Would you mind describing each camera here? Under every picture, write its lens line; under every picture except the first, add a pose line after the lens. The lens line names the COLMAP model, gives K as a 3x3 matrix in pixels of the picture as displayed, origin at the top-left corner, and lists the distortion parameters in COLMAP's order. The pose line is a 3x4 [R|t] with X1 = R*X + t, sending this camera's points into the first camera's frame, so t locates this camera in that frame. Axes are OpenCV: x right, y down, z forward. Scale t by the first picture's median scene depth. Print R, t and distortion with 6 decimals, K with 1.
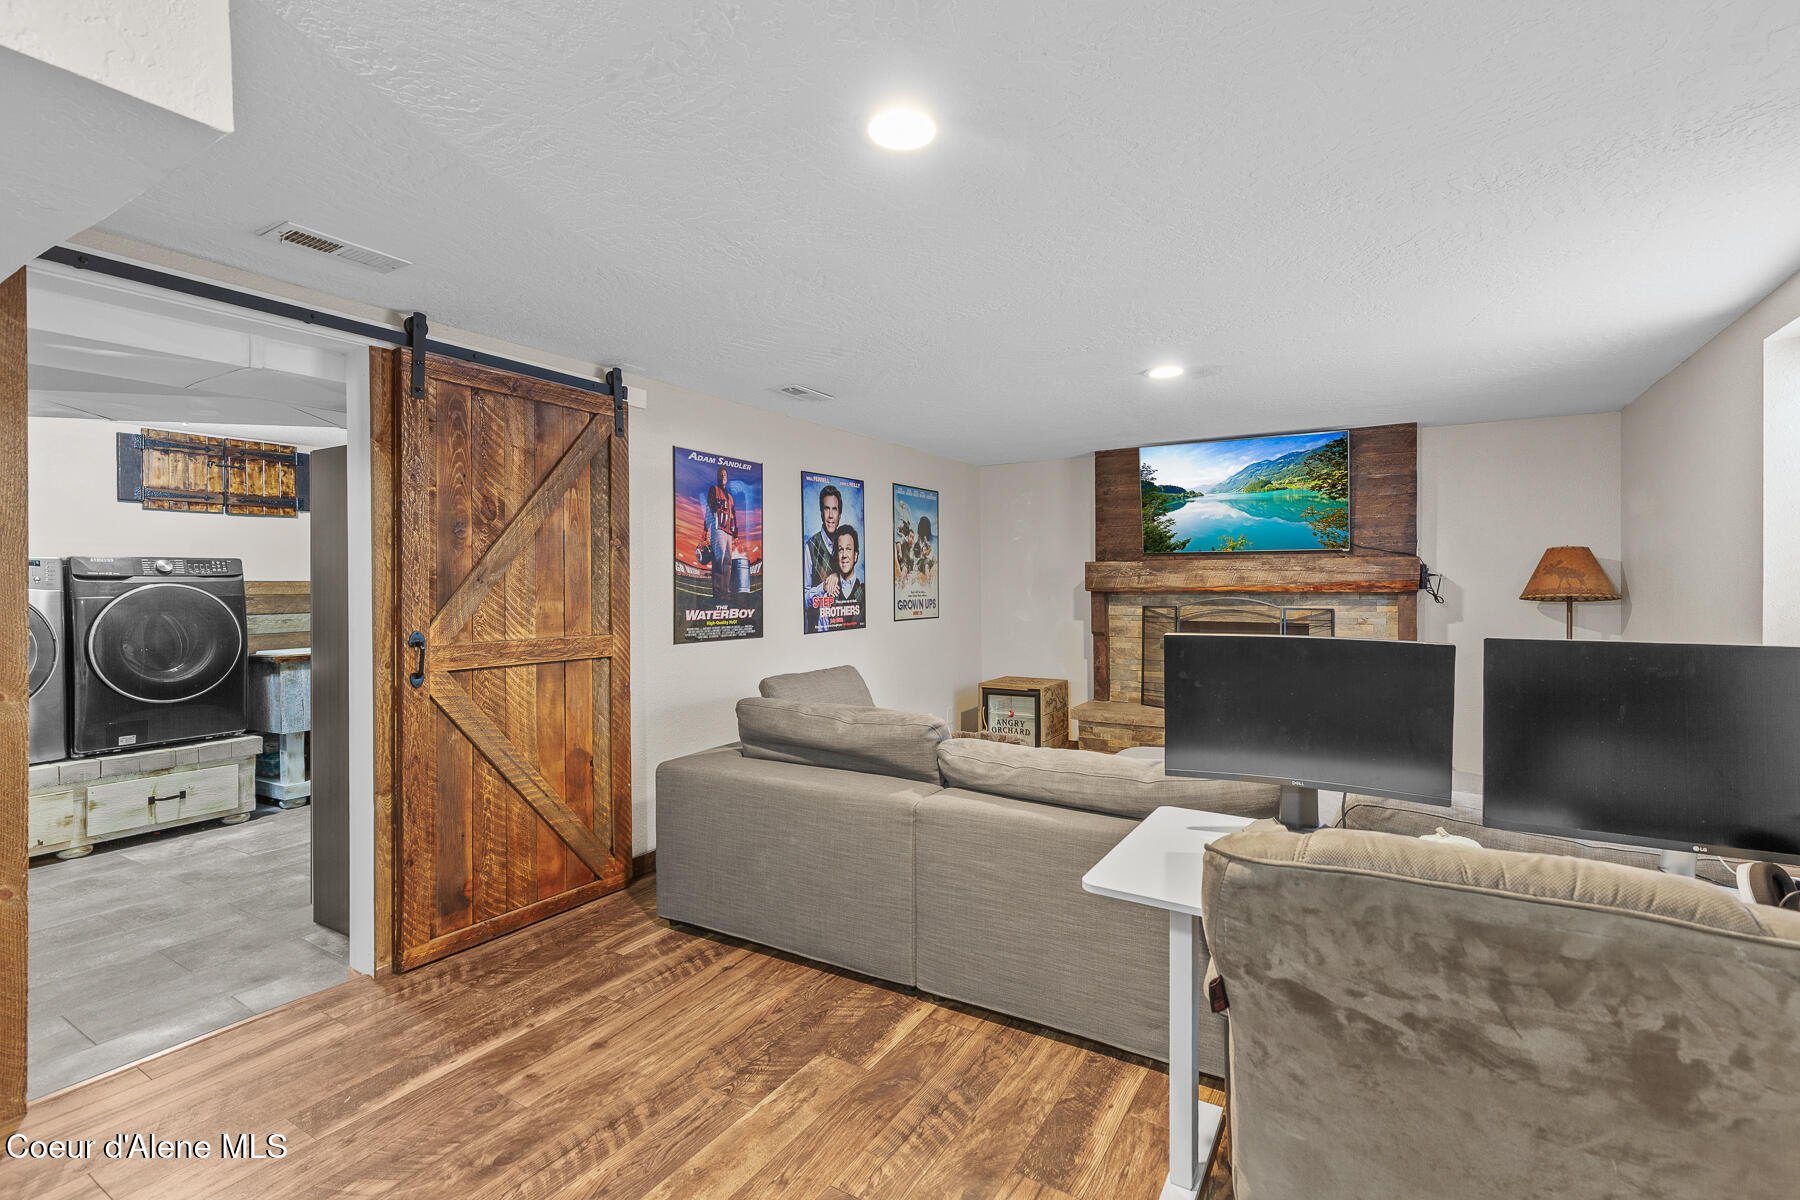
lens RADIAL K [[814.8, 0, 908.6], [0, 814.8, 588.6], [0, 0, 1]] dist [0.004109, 0.000313]
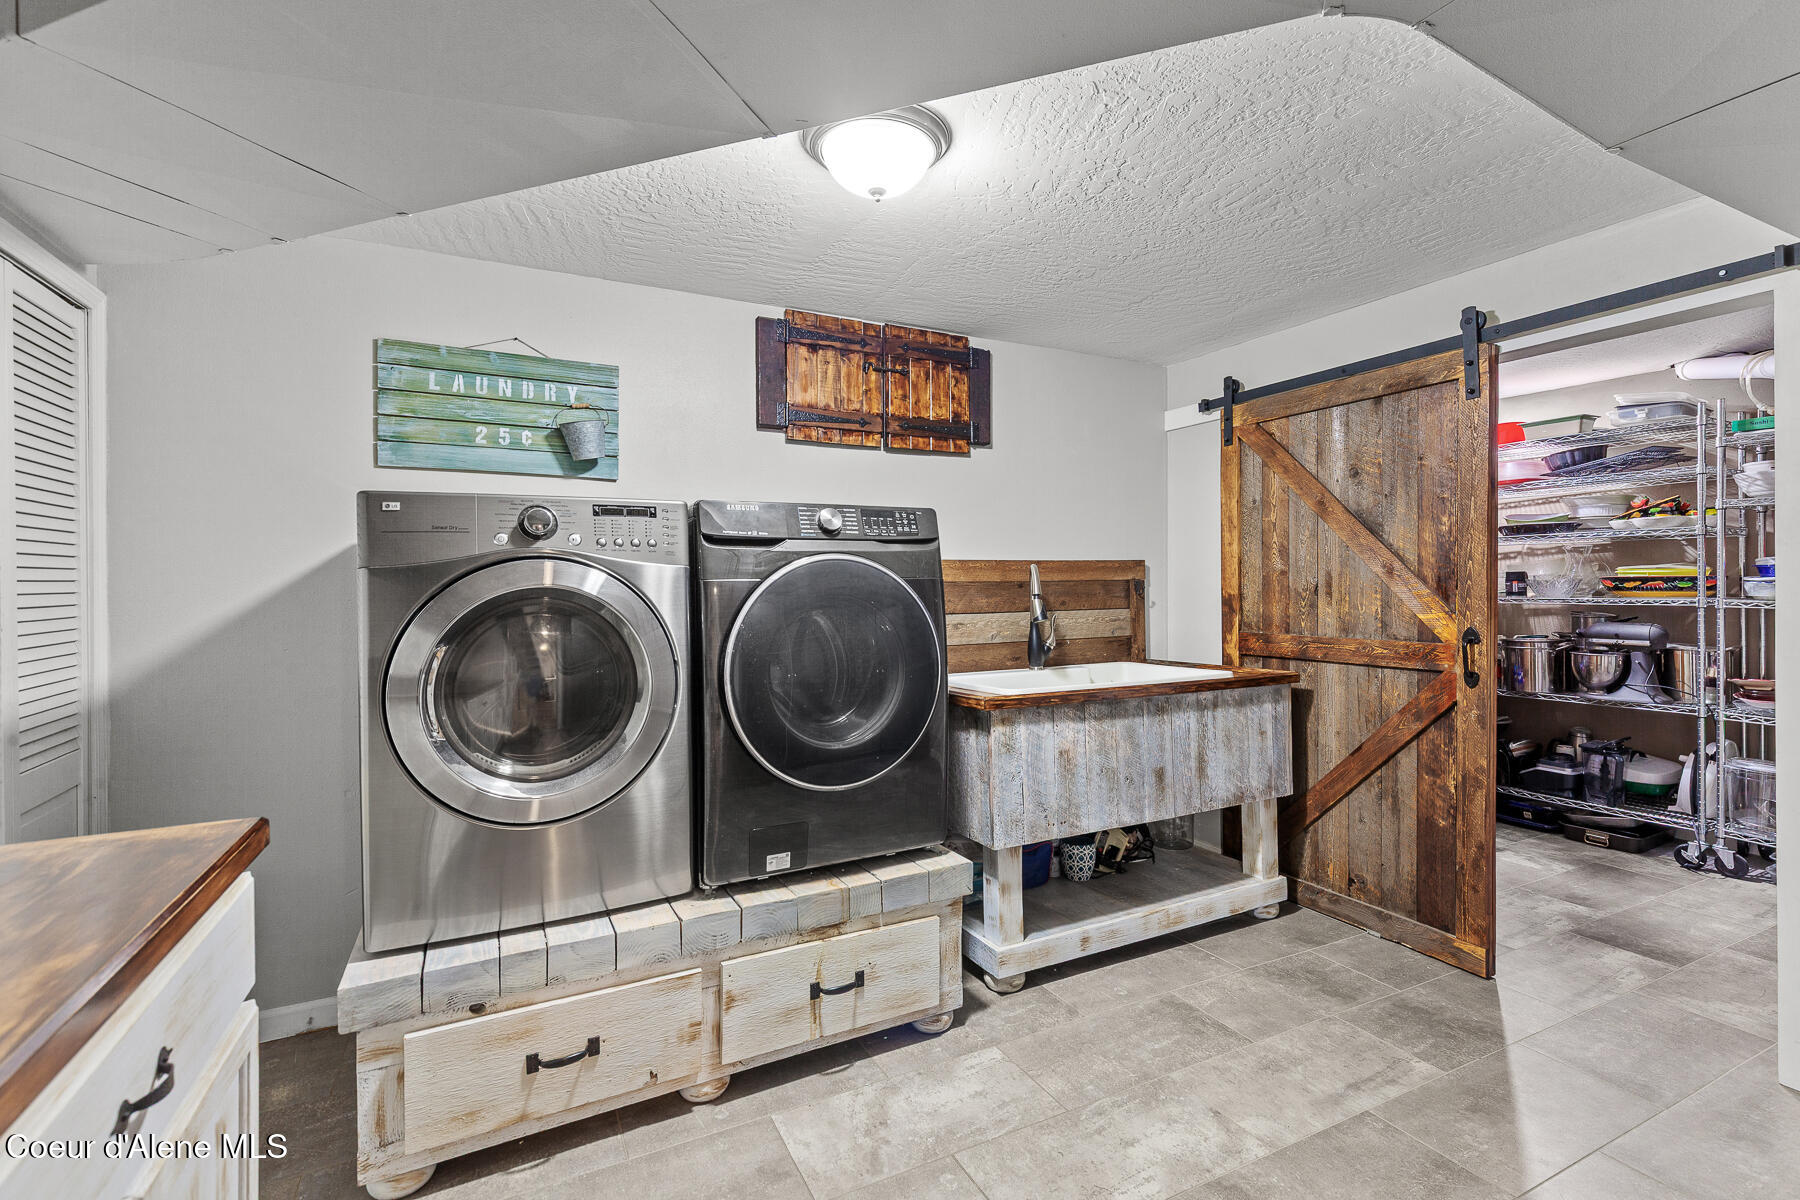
lens RADIAL K [[814.8, 0, 908.6], [0, 814.8, 588.6], [0, 0, 1]] dist [0.004109, 0.000313]
pose [[0.846765, 0.001453, -0.531965, -0.562403], [-0.001170, 0.999999, 0.000868, 0.013806], [0.531966, -0.000112, 0.846766, 0.559563]]
